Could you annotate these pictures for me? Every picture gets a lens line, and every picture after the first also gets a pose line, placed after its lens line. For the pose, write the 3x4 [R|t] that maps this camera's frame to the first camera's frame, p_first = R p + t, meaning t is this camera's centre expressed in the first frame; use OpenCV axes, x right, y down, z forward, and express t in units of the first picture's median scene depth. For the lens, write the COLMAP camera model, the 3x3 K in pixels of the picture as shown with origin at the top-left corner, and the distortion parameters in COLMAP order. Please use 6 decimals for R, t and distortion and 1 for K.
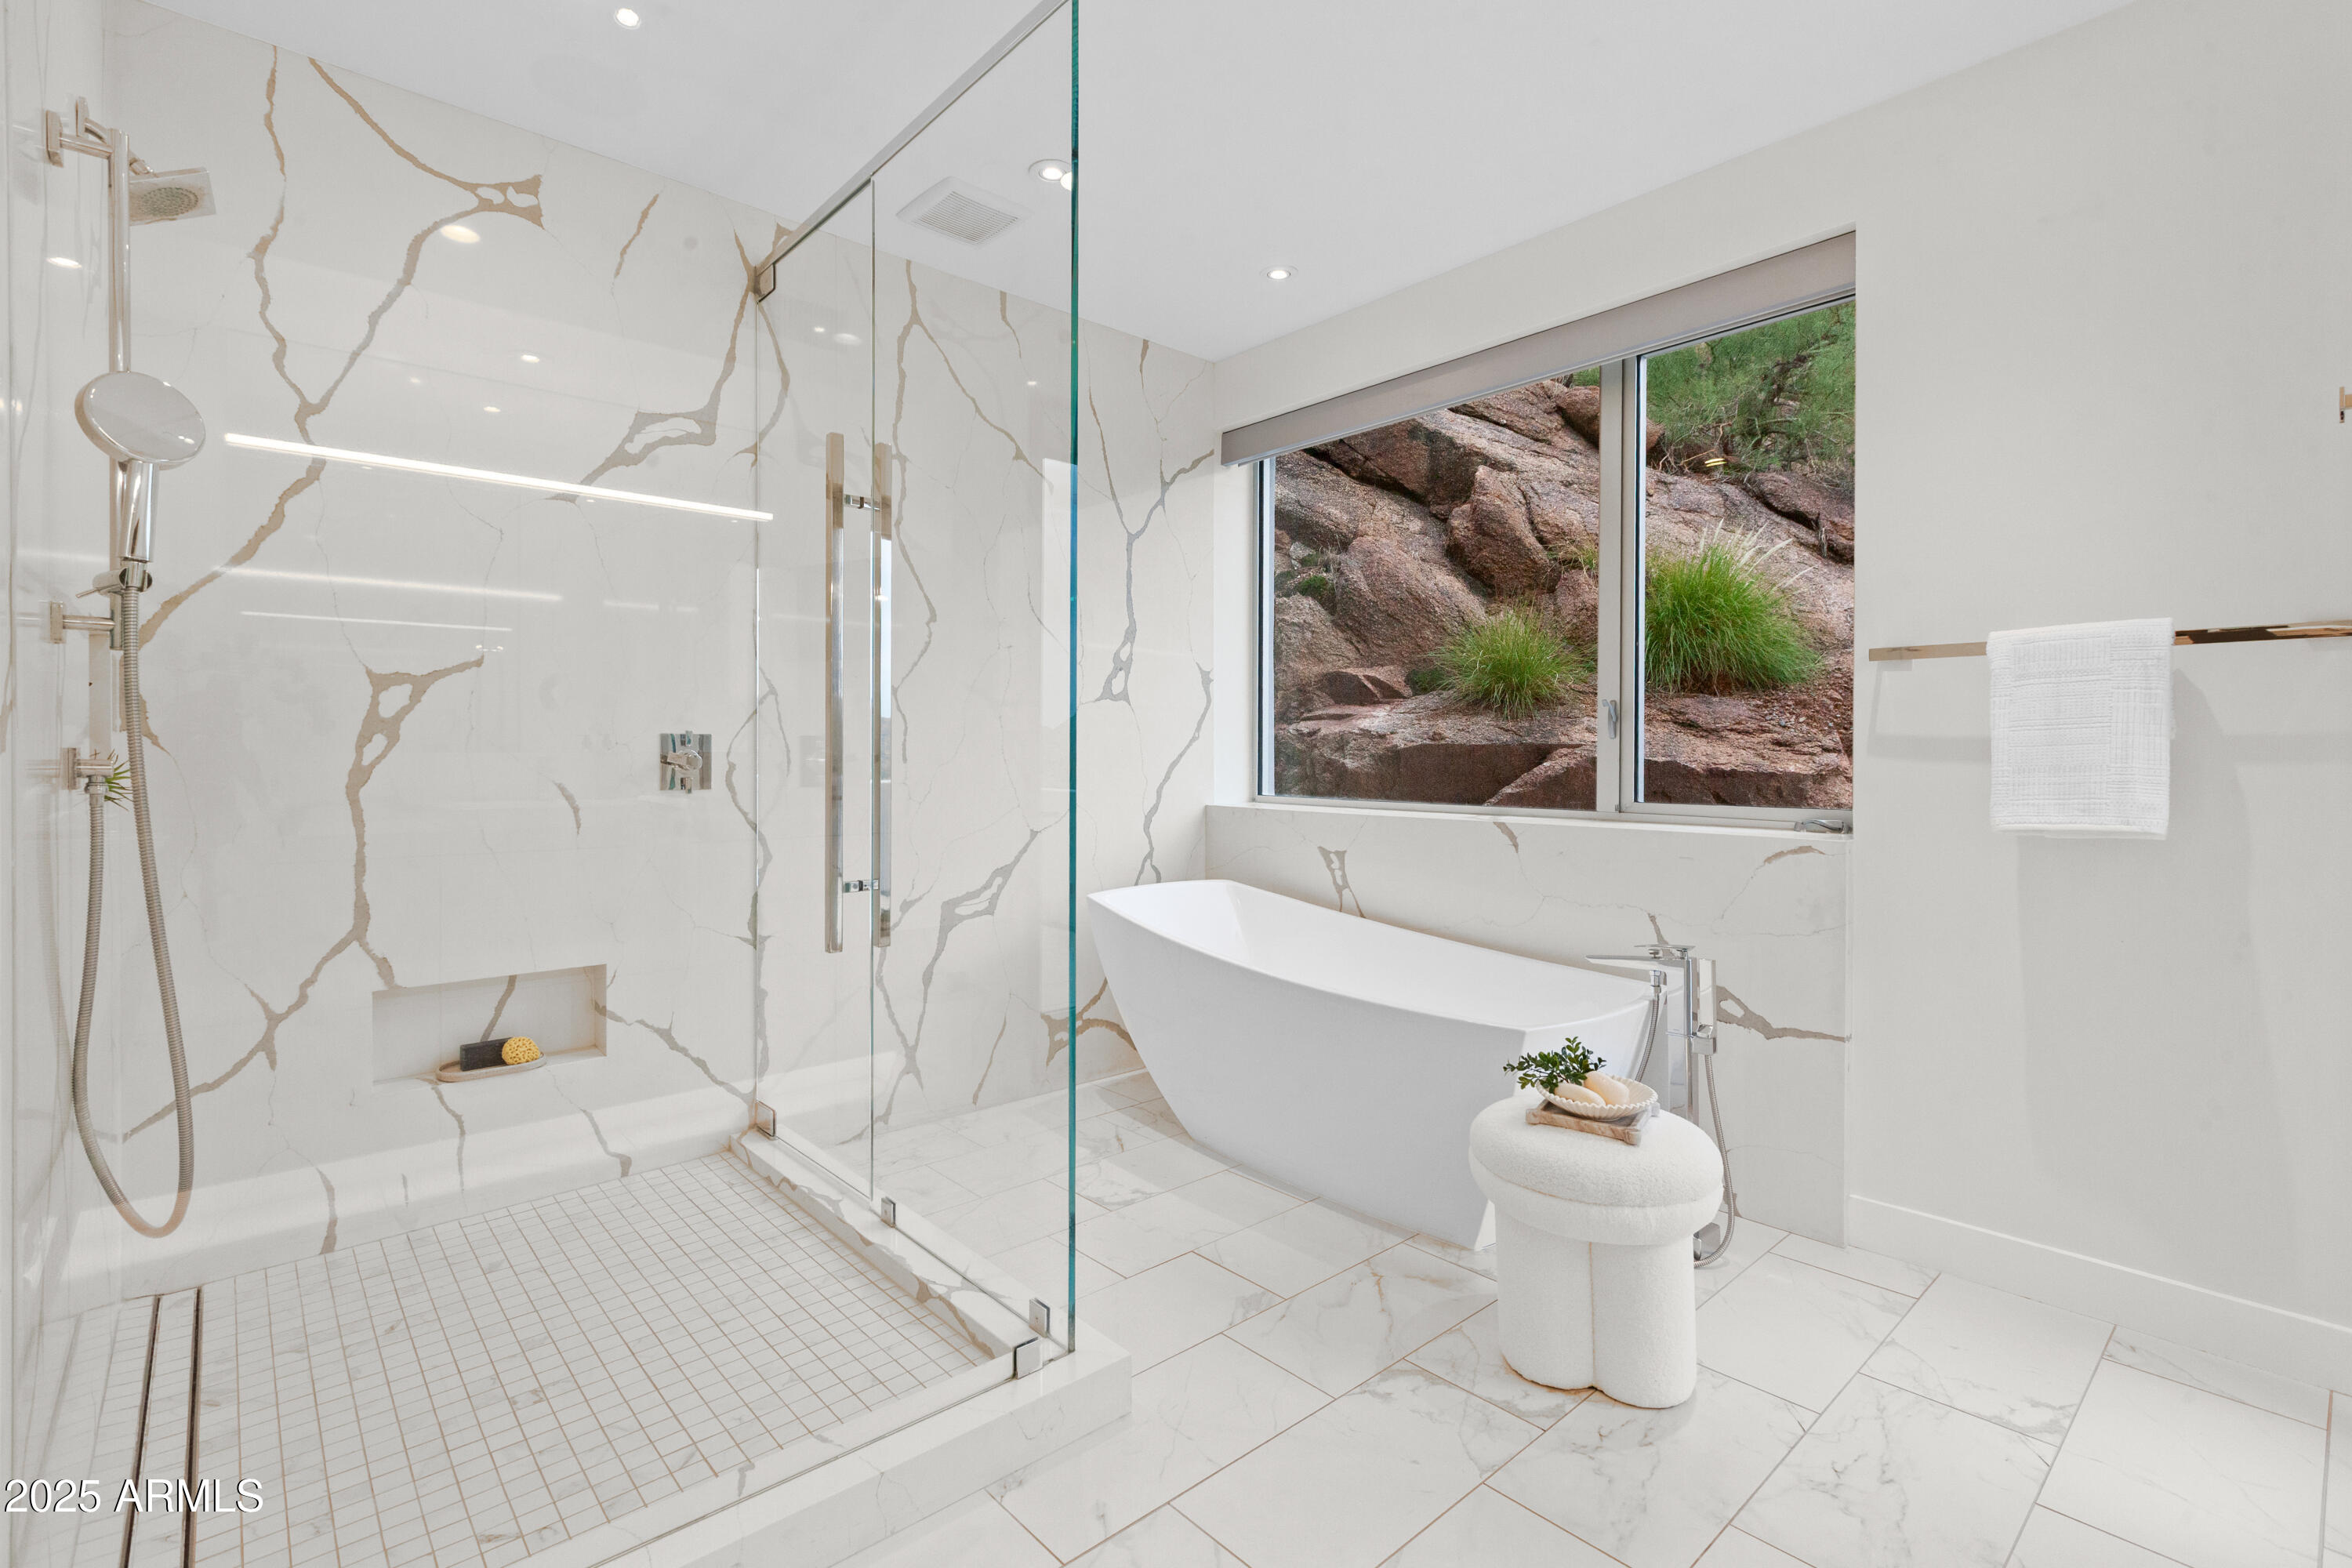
lens RADIAL K [[1070.7, 0, 1175.6], [0, 1070.7, 747.2], [0, 0, 1]] dist [-0.000583, -0.000069]
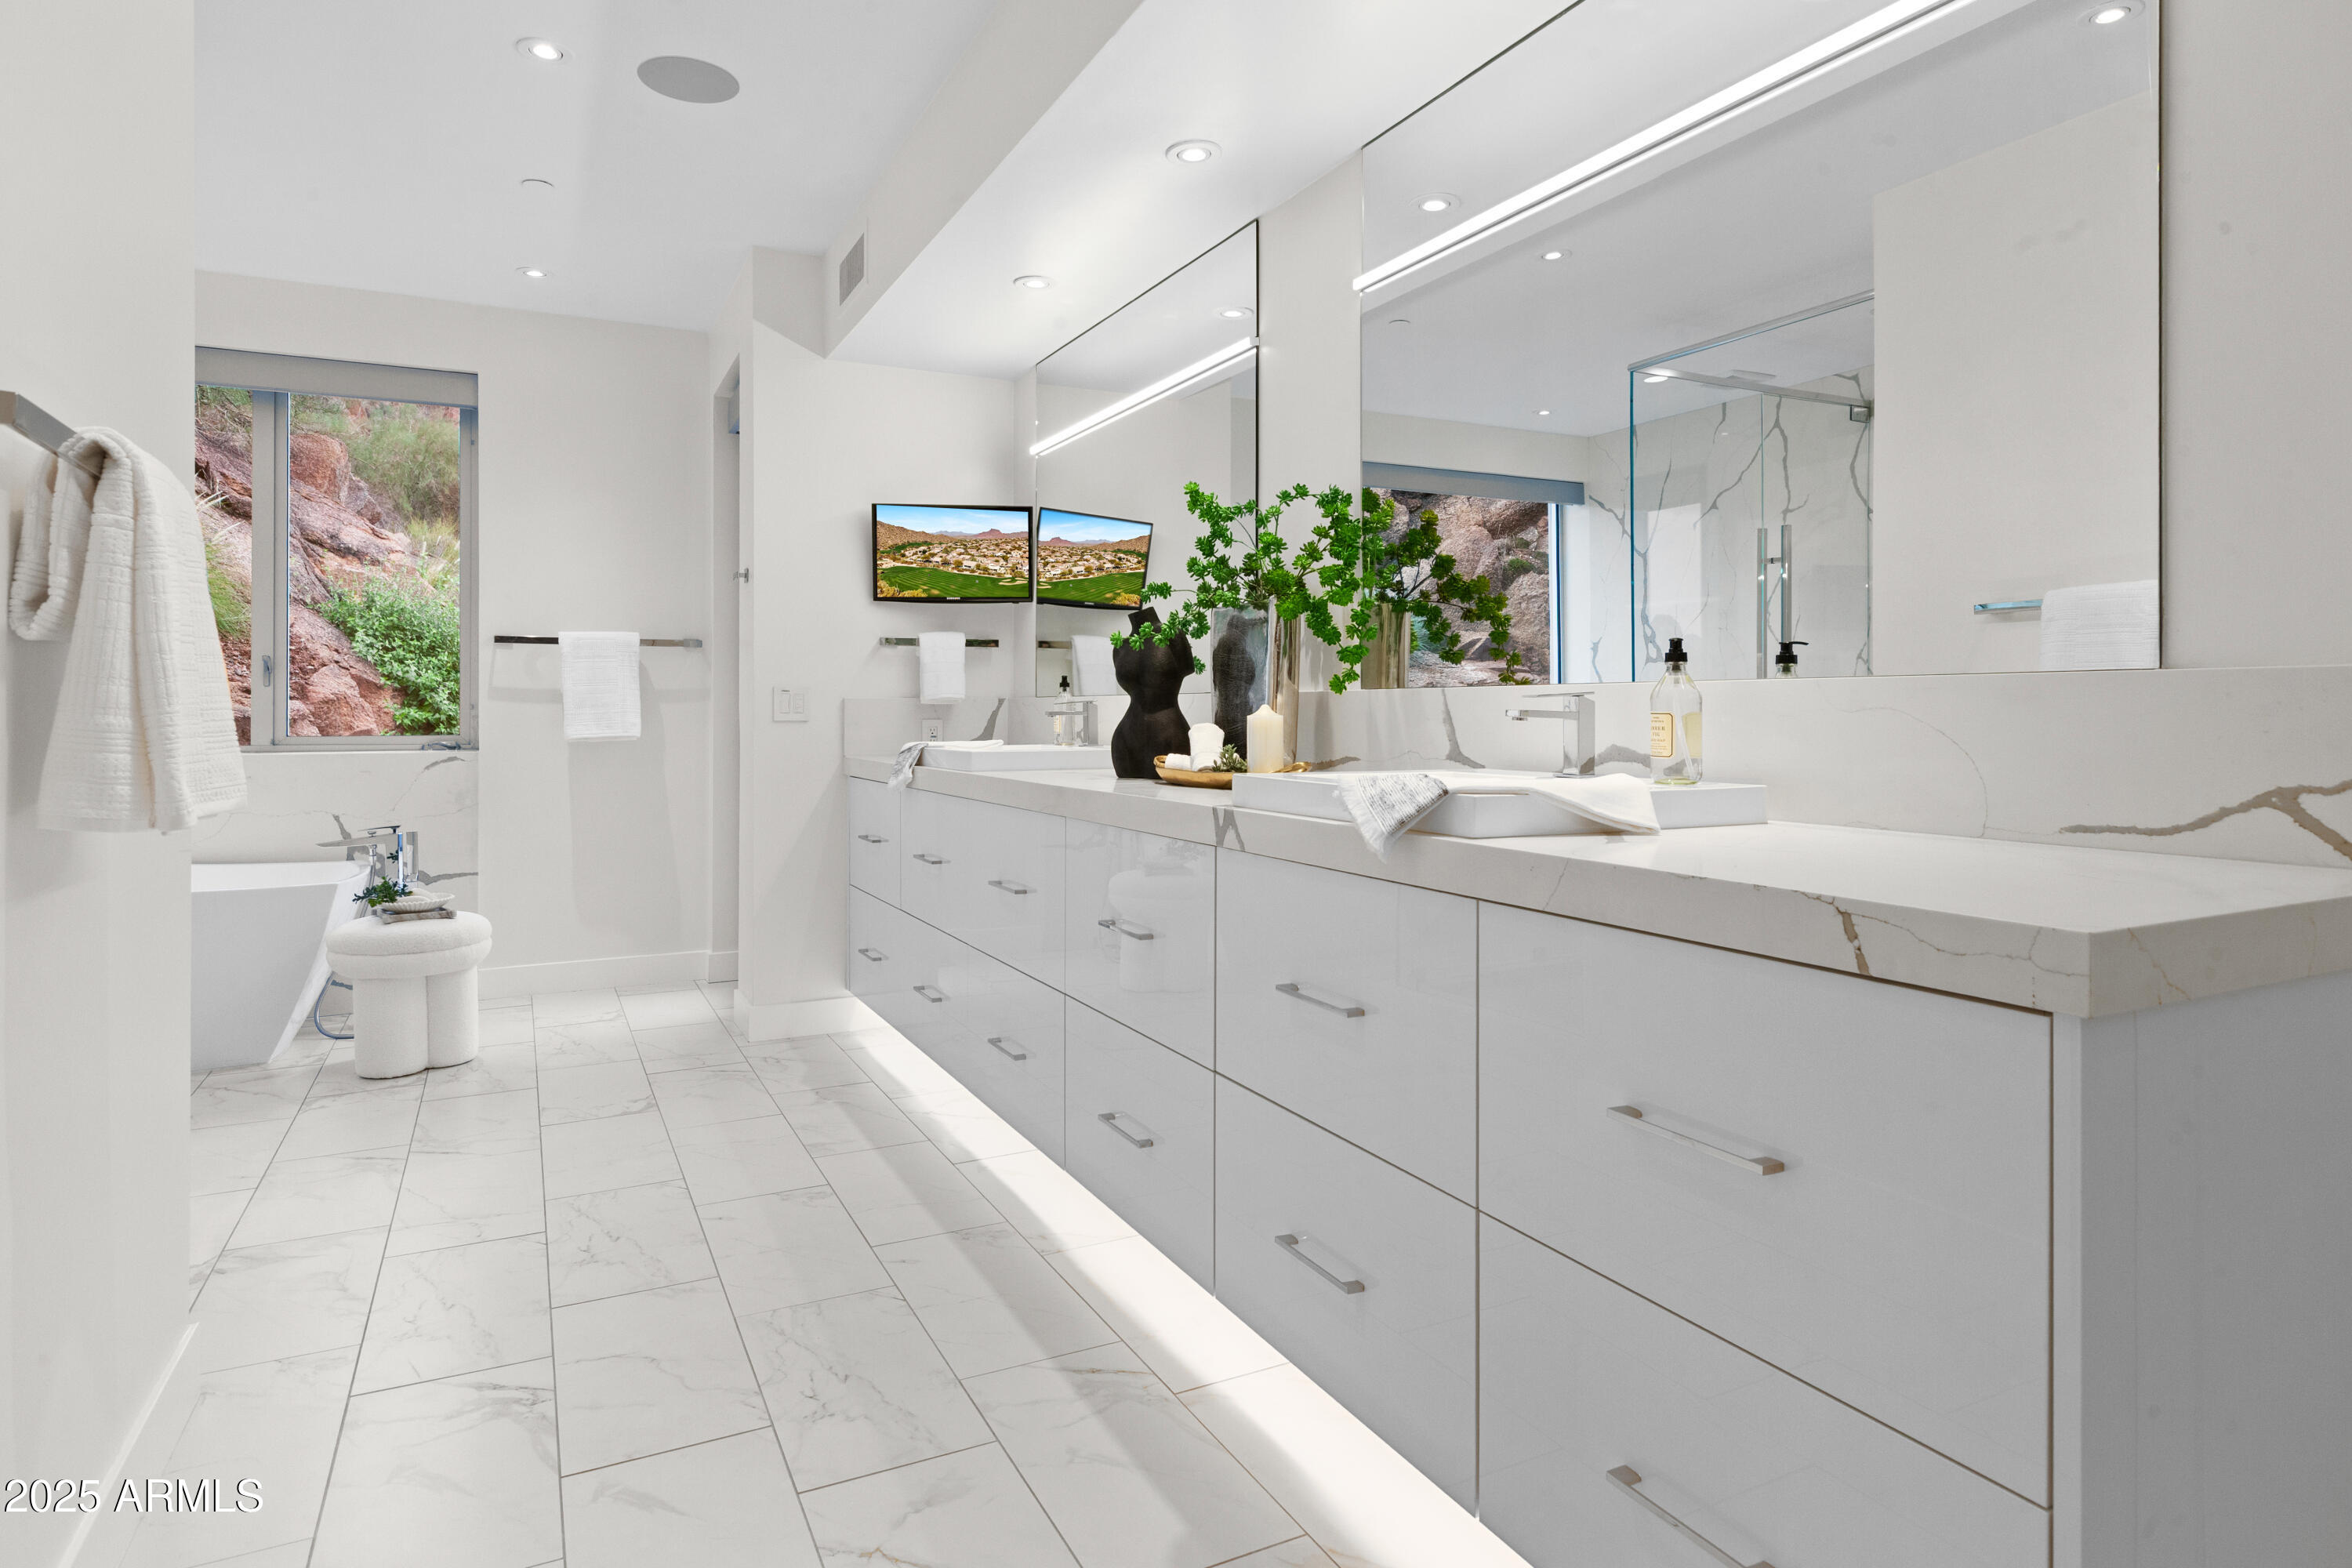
lens RADIAL K [[1318.1, 0, 1176.8], [0, 1318.1, 705.1], [0, 0, 1]] dist [-0.000250, -0.000009]
pose [[0.258860, -0.000206, 0.965915, -1.142927], [-0.001645, 0.999998, 0.000654, 0.015011], [-0.965913, -0.001759, 0.258860, -0.604196]]
